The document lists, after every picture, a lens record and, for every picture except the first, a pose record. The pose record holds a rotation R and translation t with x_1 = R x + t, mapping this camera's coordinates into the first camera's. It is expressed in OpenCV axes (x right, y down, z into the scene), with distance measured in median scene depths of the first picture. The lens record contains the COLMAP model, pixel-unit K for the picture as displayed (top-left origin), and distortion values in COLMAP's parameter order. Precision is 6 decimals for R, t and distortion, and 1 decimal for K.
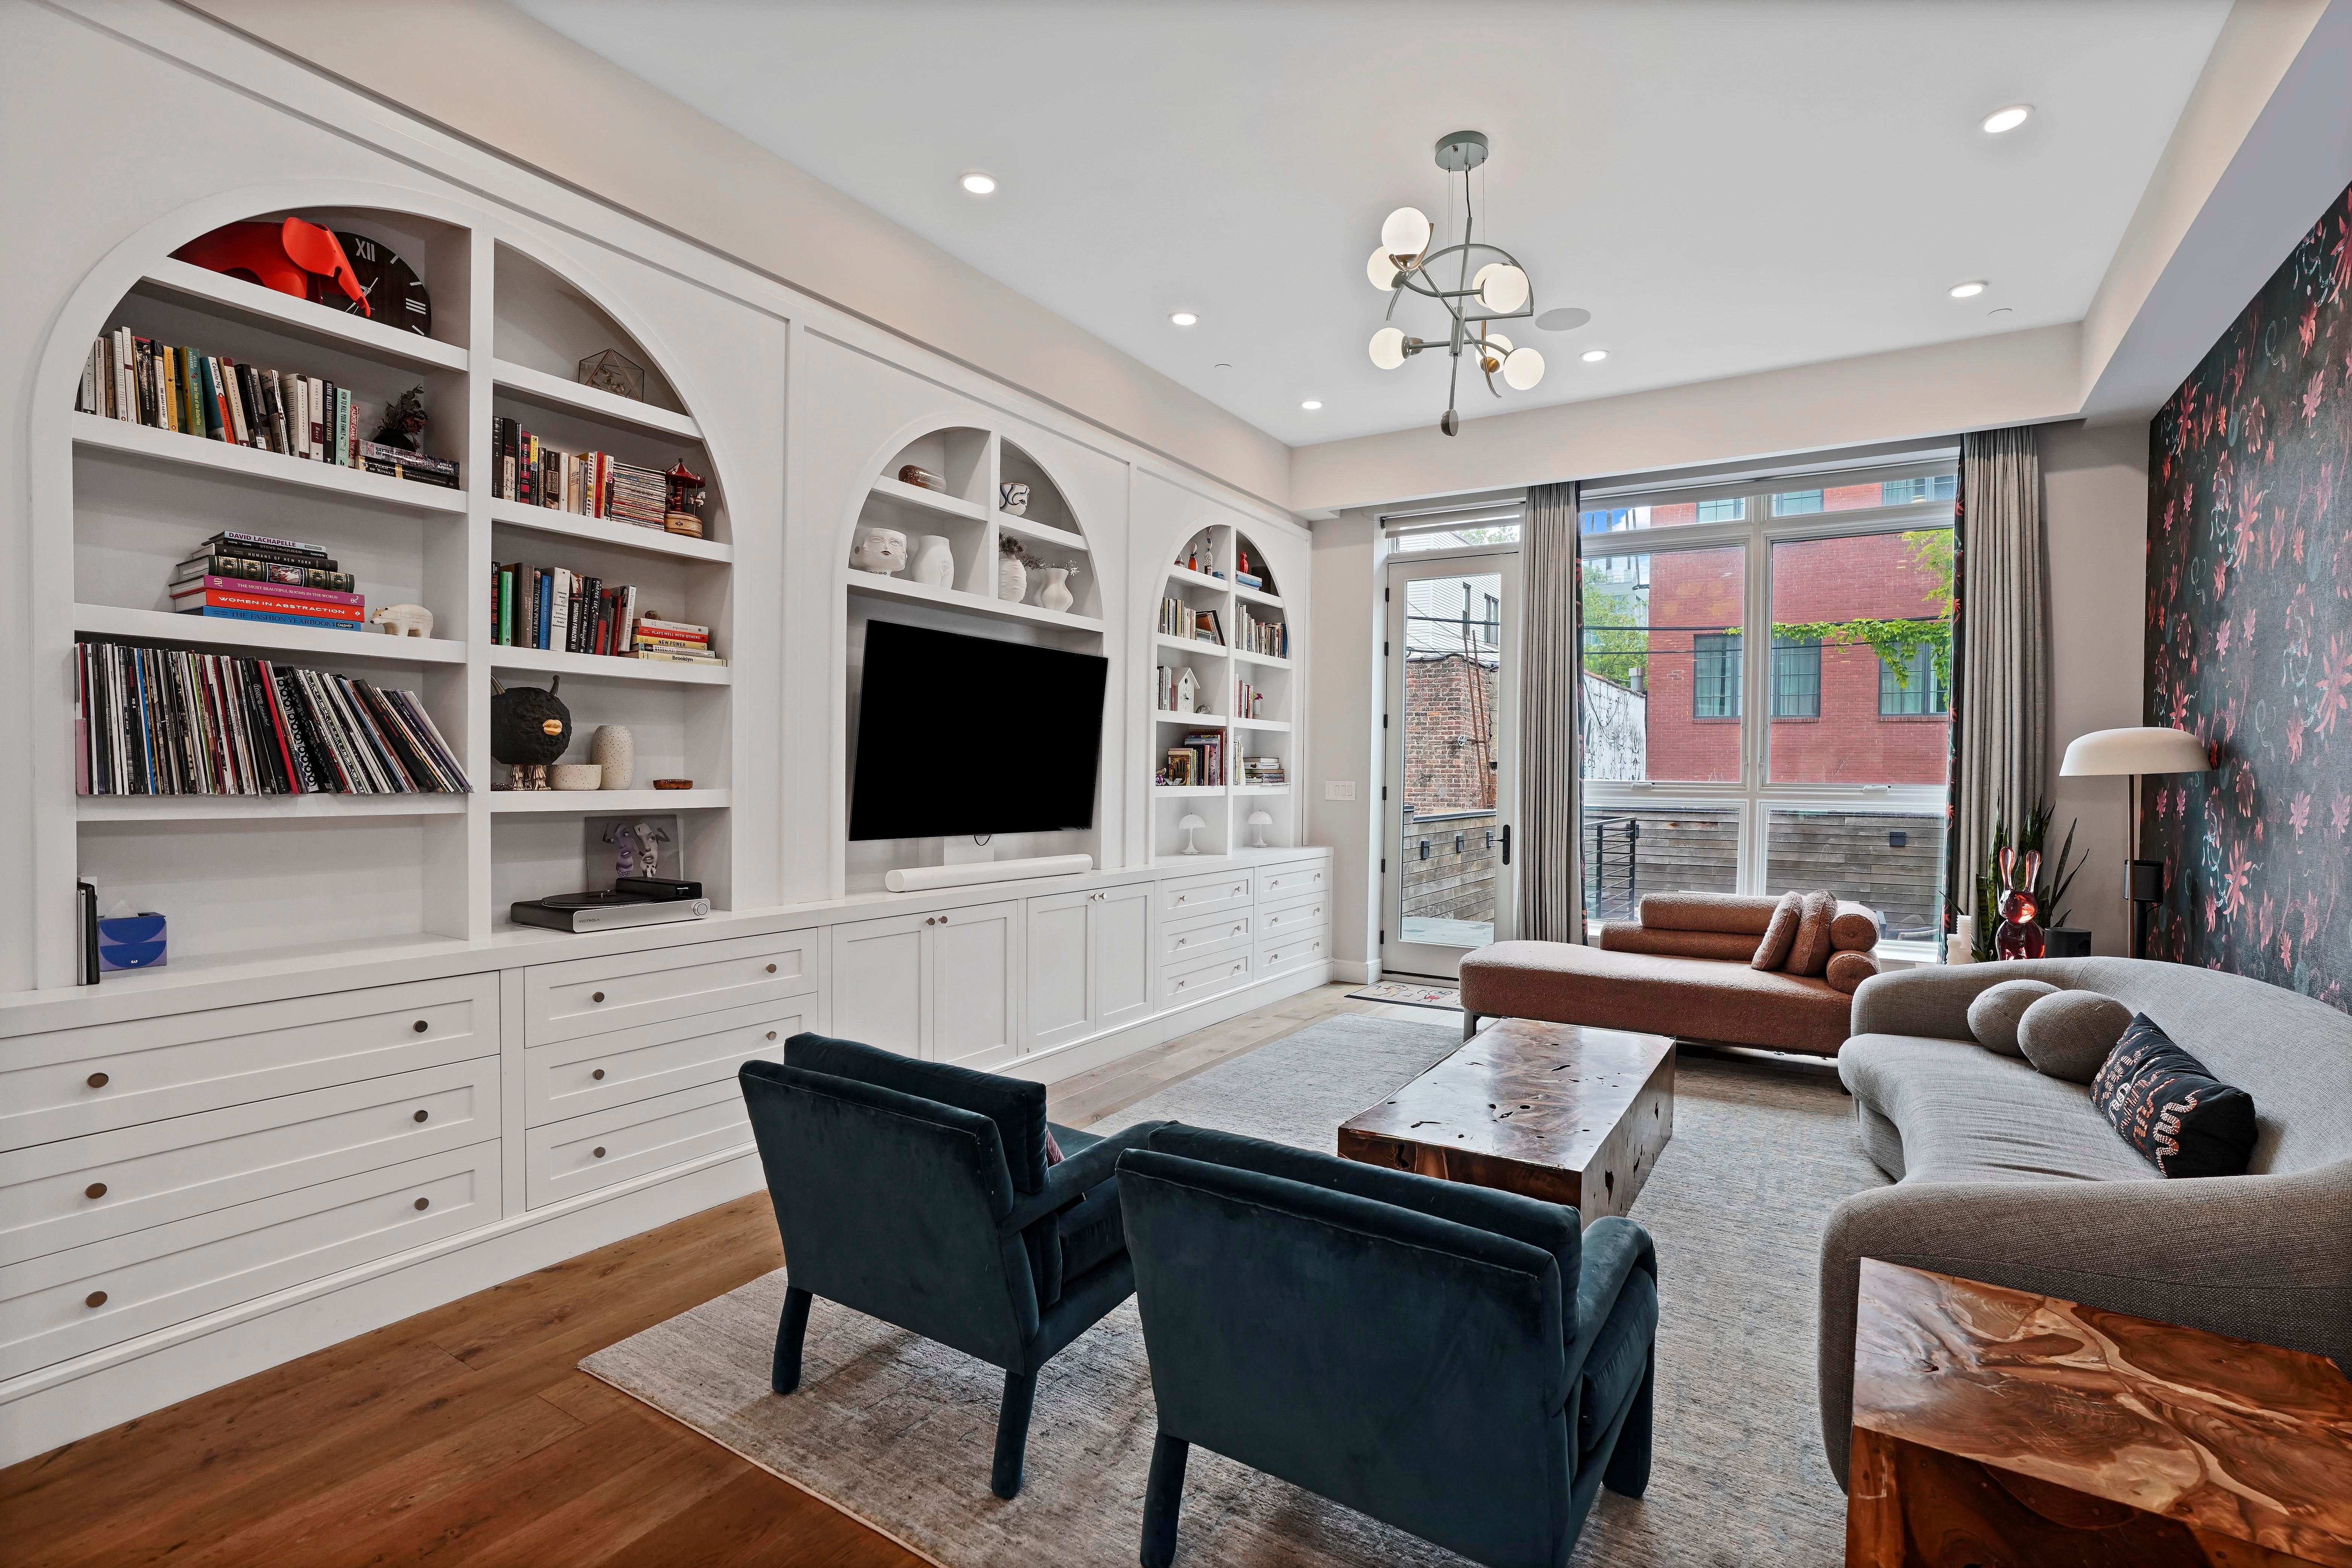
lens RADIAL K [[1090.7, 0, 1211.0], [0, 1090.7, 789.2], [0, 0, 1]] dist [-0.051769, 0.028990]
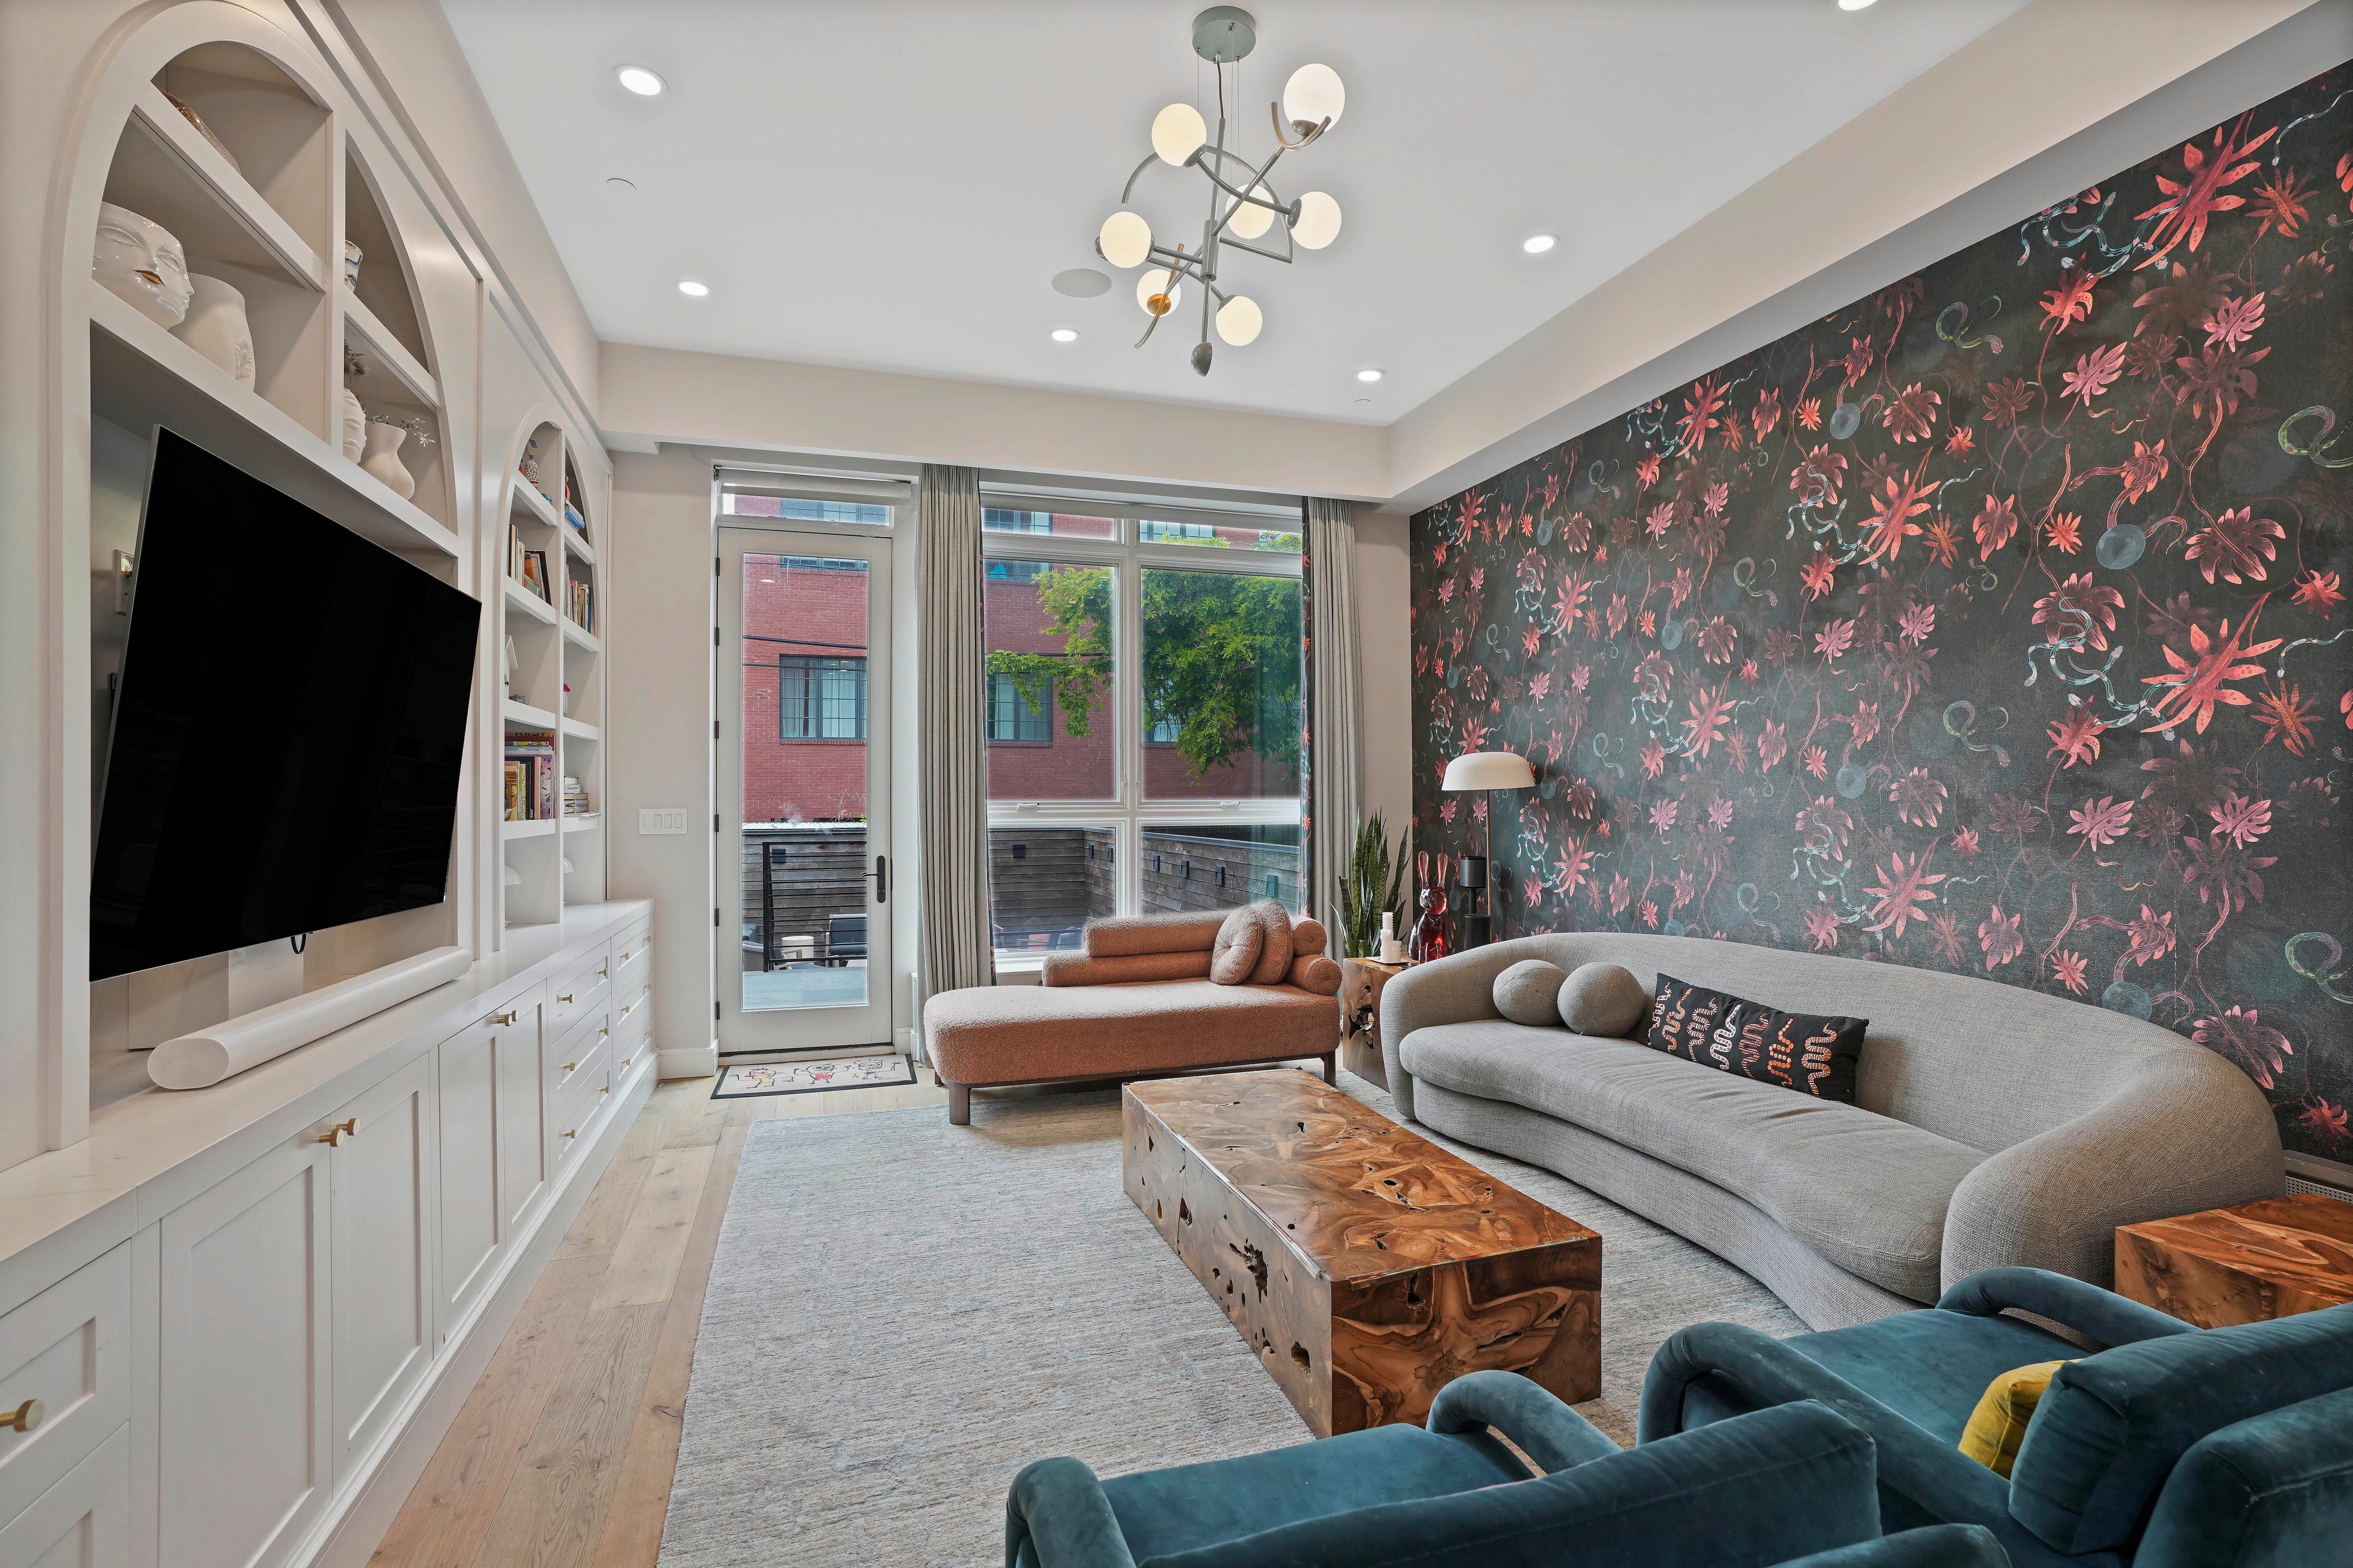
lens RADIAL K [[1091.2, 0, 1211.5], [0, 1091.2, 789.2], [0, 0, 1]] dist [-0.051769, 0.028990]
pose [[0.644427, -0.007454, 0.764630, -0.300067], [0.023048, 0.999688, -0.009679, -0.007238], [-0.764319, 0.023861, 0.644397, 0.365289]]
